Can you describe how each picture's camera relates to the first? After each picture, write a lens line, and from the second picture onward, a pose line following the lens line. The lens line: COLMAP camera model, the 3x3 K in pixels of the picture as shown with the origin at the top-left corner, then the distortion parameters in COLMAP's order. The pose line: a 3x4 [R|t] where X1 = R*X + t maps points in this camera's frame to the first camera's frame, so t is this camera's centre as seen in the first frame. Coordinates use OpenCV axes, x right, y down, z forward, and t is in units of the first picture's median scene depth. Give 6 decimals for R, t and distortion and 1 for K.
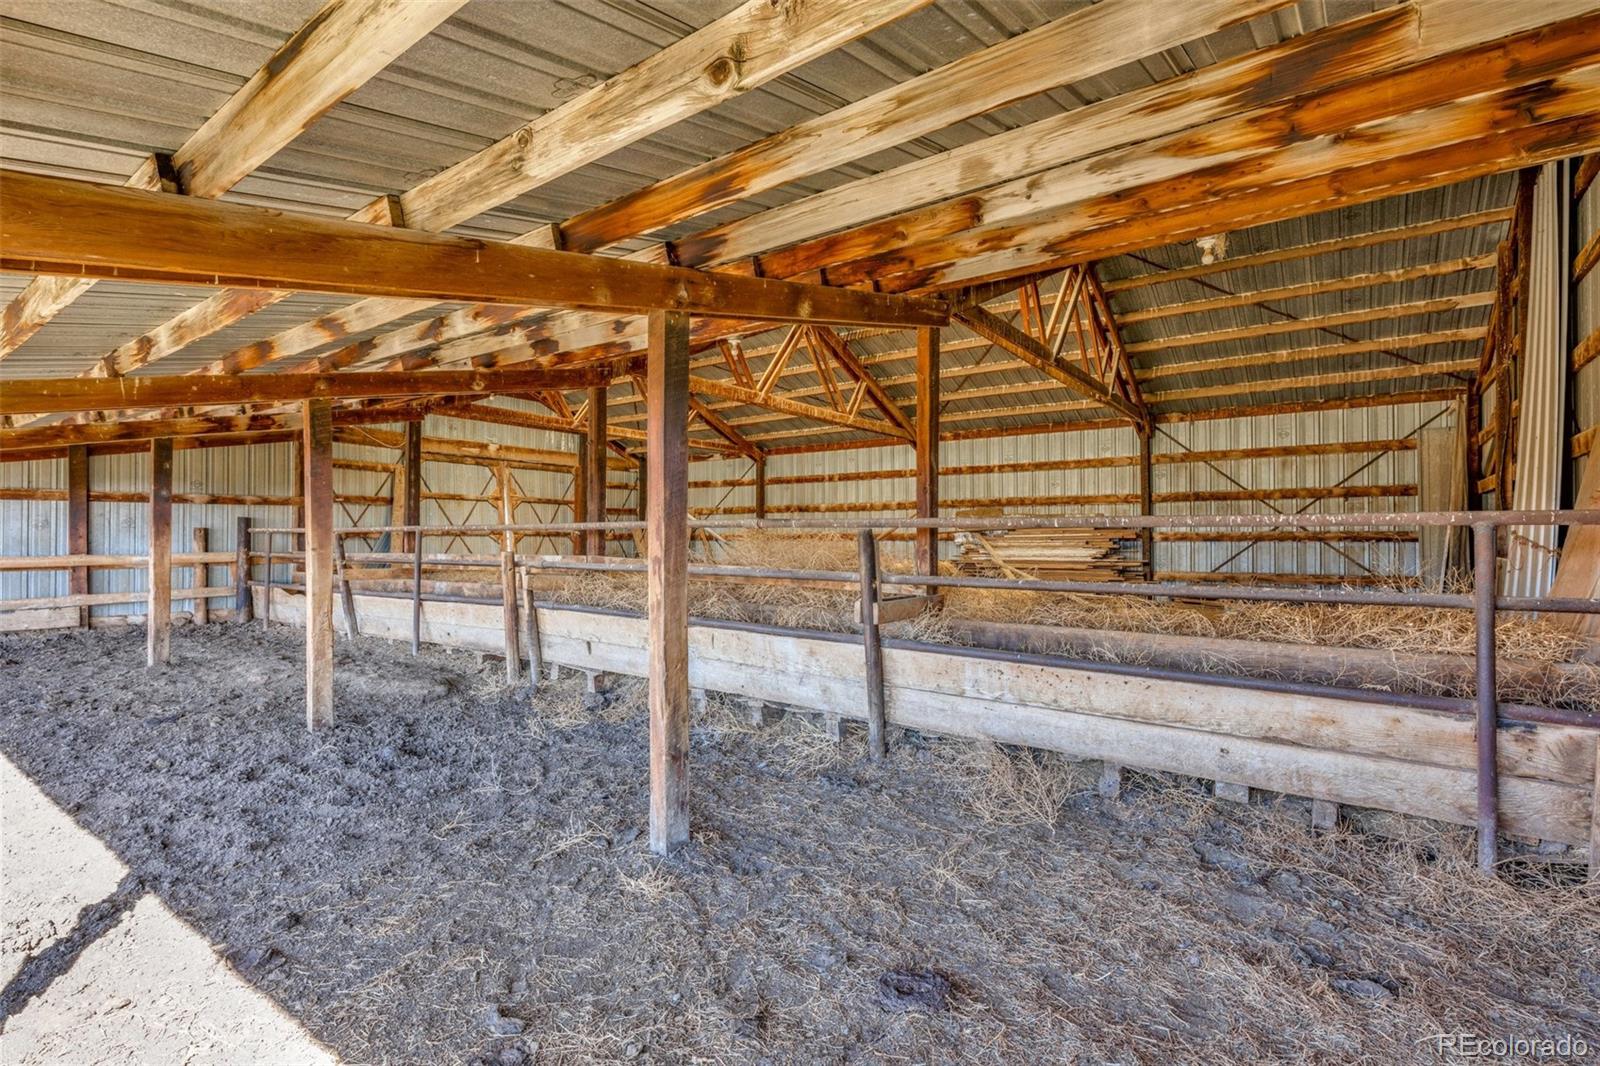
lens RADIAL K [[754.9, 0, 801.0], [0, 754.9, 530.3], [0, 0, 1]] dist [0.003385, 0.000536]
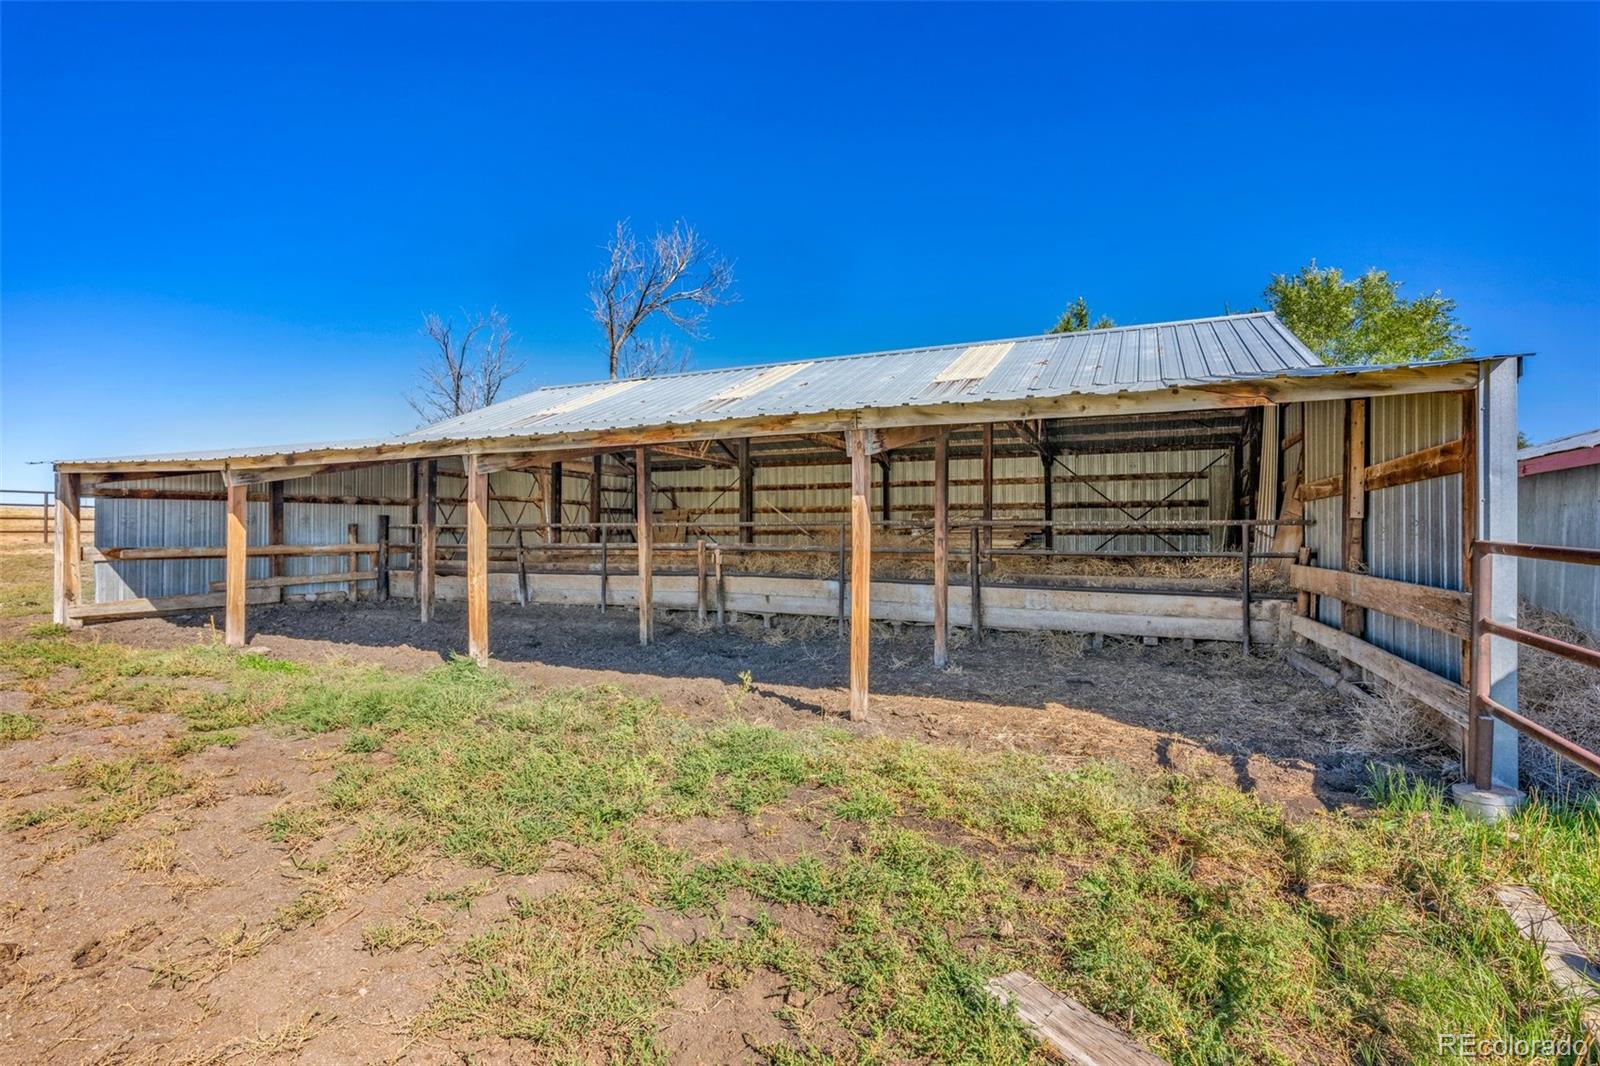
lens RADIAL K [[754.9, 0, 797.3], [0, 754.9, 531.1], [0, 0, 1]] dist [0.003385, 0.000536]
pose [[0.979294, 0.001205, 0.202441, -0.347953], [-0.002261, 0.999985, 0.004983, 0.001077], [-0.202432, -0.005338, 0.979282, -0.378312]]
